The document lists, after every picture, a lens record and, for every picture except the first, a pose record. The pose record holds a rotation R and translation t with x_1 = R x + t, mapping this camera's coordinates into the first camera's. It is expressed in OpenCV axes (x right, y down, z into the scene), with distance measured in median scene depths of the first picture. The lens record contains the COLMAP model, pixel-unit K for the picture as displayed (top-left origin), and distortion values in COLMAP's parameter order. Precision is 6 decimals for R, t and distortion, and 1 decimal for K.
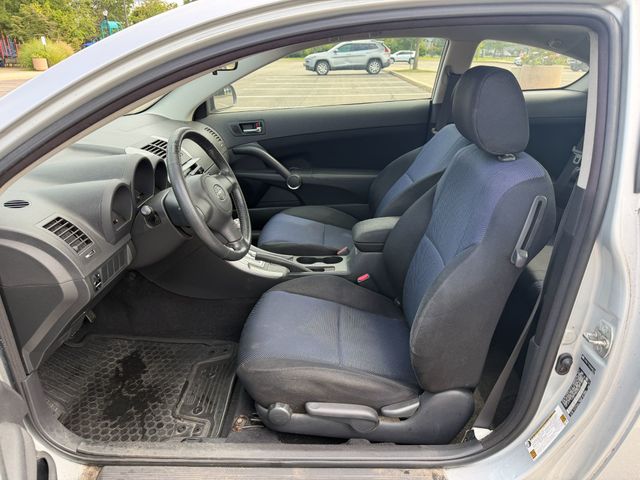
lens RADIAL K [[446.2, 0, 320.9], [0, 446.2, 248.7], [0, 0, 1]] dist [0.045546, -0.066038]
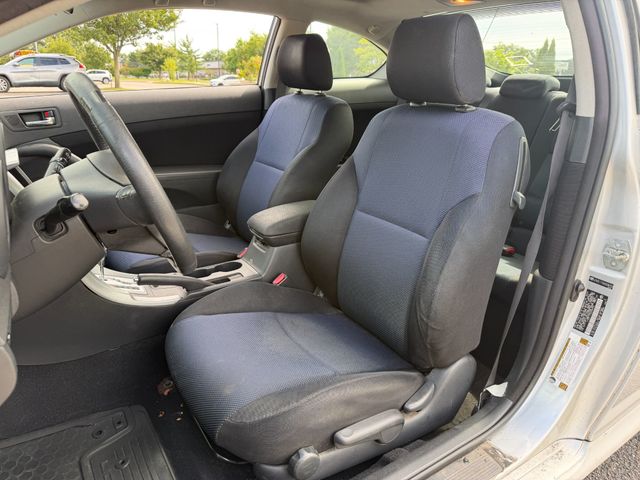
lens RADIAL K [[446.2, 0, 320.9], [0, 446.2, 248.7], [0, 0, 1]] dist [0.045546, -0.066038]
pose [[0.819858, -0.175272, 0.545080, -0.309446], [0.198161, 0.980021, 0.017073, 0.014199], [-0.537182, 0.094016, 0.838210, 0.259844]]
